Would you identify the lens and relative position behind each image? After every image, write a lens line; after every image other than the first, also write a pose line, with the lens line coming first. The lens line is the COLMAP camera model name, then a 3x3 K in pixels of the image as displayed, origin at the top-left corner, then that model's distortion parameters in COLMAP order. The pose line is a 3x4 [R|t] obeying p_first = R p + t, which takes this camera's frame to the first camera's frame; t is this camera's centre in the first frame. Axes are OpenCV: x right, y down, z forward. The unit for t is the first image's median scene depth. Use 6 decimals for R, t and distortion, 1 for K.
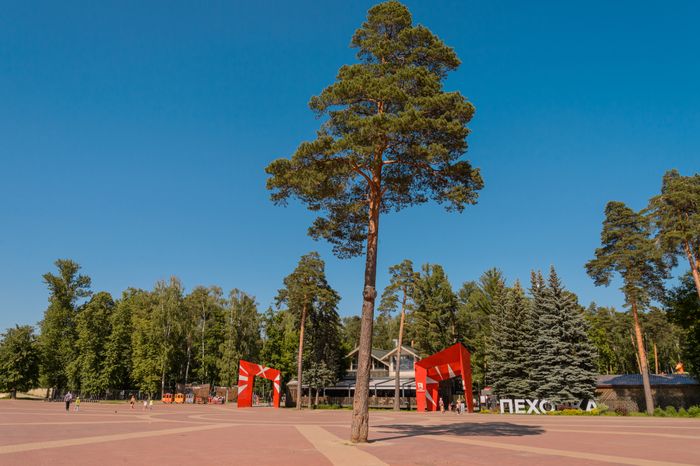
lens RADIAL K [[487.8, 0, 350.3], [0, 487.8, 233.9], [0, 0, 1]] dist [-0.020694, -0.002416]
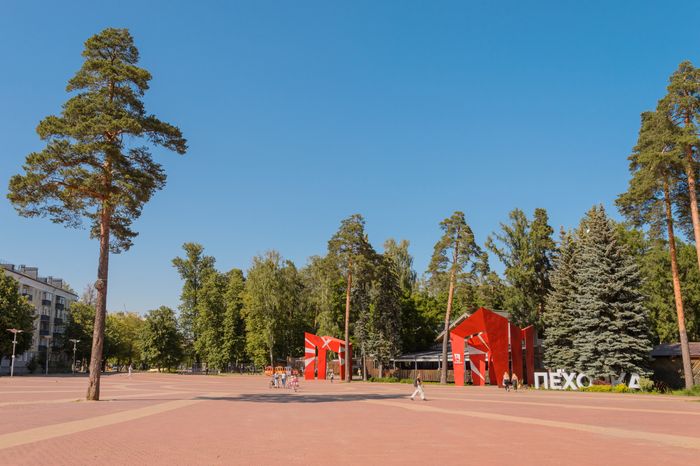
lens RADIAL K [[587.8, 0, 349.2], [0, 587.8, 231.9], [0, 0, 1]] dist [-0.017665, -0.028580]
pose [[0.899482, -0.099735, -0.425424, 0.387723], [0.139293, 0.988256, 0.062828, -0.003573], [0.414162, -0.115771, 0.902811, -0.007980]]
